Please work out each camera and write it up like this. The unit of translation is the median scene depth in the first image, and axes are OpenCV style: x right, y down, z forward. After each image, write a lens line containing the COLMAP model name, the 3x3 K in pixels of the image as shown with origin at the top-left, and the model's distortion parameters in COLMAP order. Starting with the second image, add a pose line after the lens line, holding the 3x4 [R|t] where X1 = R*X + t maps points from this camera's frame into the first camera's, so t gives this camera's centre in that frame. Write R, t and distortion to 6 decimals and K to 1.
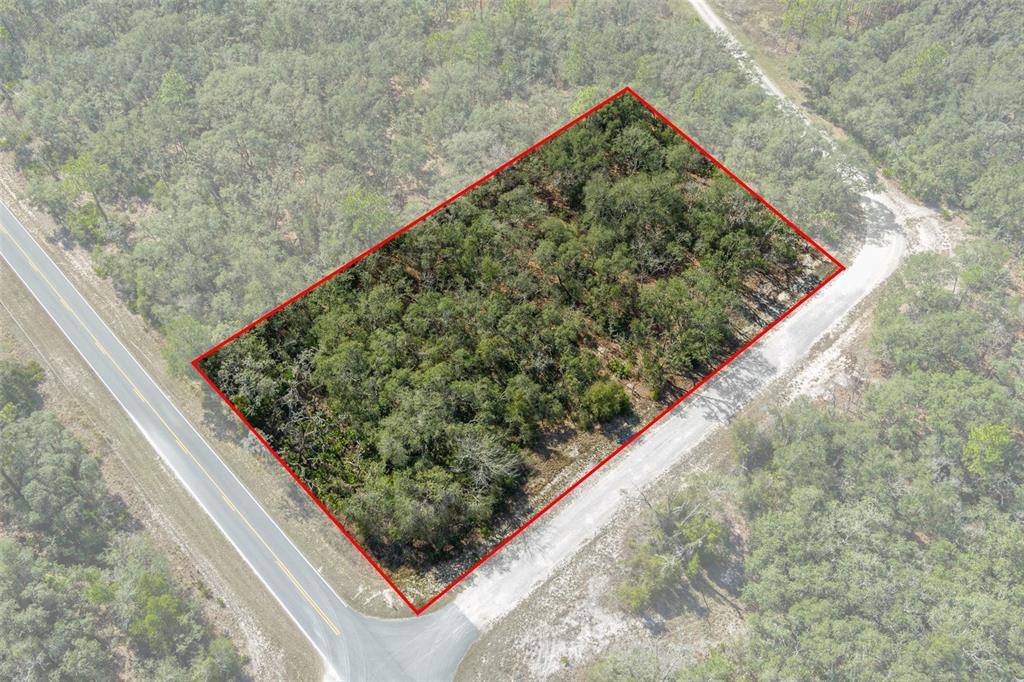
lens RADIAL K [[825.0, 0, 511.4], [0, 825.0, 338.8], [0, 0, 1]] dist [-0.000876, 0.007220]
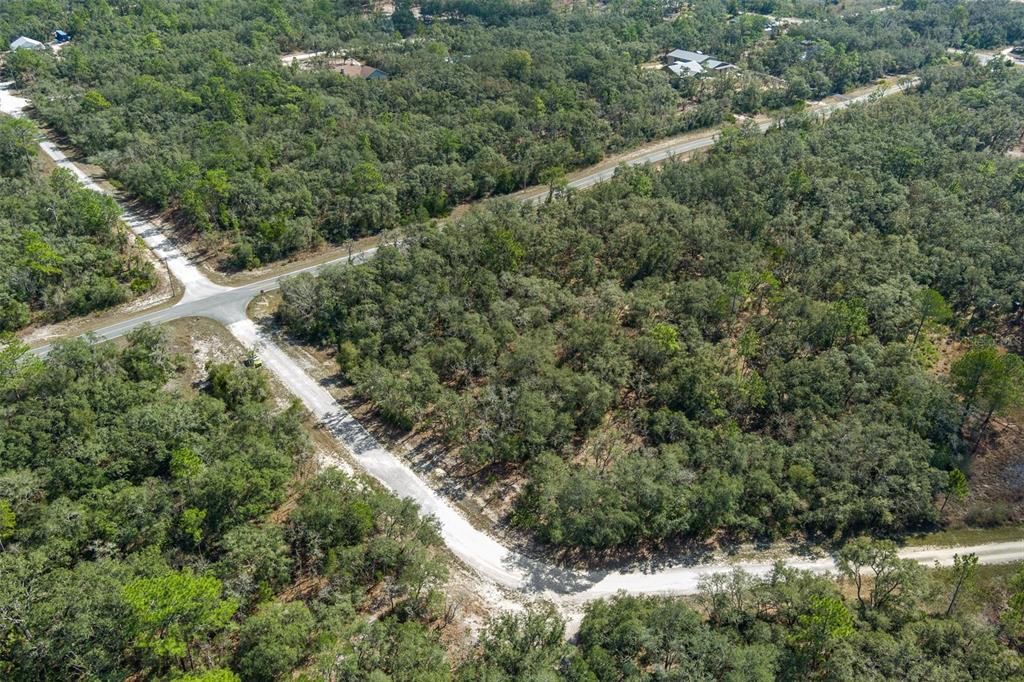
lens RADIAL K [[825.0, 0, 511.4], [0, 825.0, 341.6], [0, 0, 1]] dist [-0.000876, 0.007220]
pose [[-0.069872, 0.509061, -0.857890, 1.277370], [-0.744326, 0.545959, 0.384588, -0.688518], [0.664151, 0.665422, 0.340760, 0.658155]]
